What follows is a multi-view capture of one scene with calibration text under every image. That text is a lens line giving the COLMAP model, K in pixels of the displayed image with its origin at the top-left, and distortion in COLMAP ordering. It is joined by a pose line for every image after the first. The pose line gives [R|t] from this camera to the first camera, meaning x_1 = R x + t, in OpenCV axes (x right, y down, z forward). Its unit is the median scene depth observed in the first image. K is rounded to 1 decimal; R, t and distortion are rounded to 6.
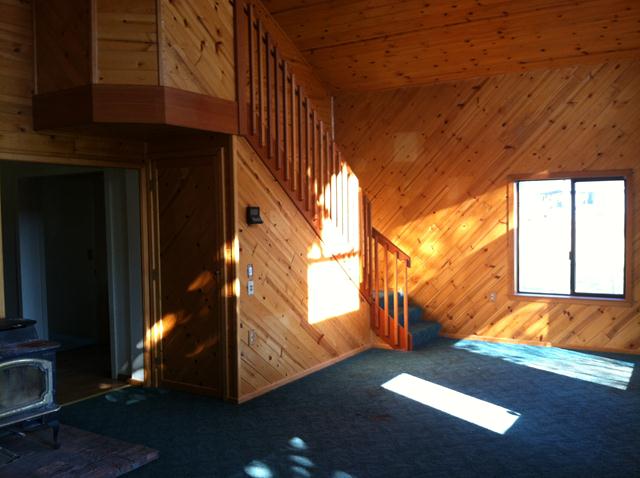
lens RADIAL K [[609.8, 0, 323.0], [0, 609.8, 247.7], [0, 0, 1]] dist [-0.047352, 0.000000]
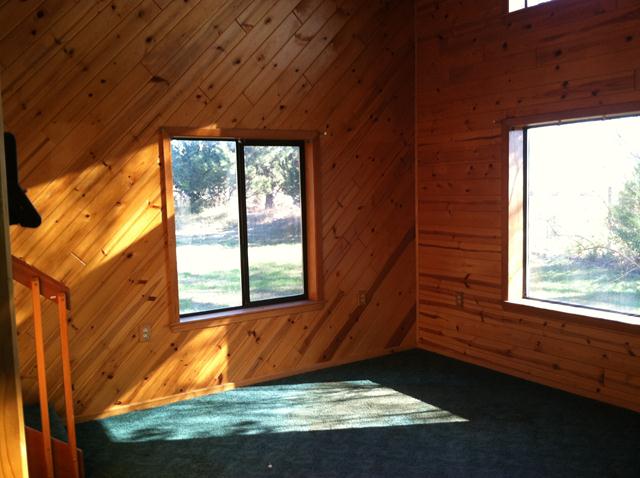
lens RADIAL K [[609.8, 0, 320.5], [0, 609.8, 244.1], [0, 0, 1]] dist [-0.047352, 0.000000]
pose [[0.420169, -0.090114, 0.902960, -0.179185], [0.060973, 0.995612, 0.070988, -0.037723], [-0.905395, 0.025229, 0.423820, 0.608655]]
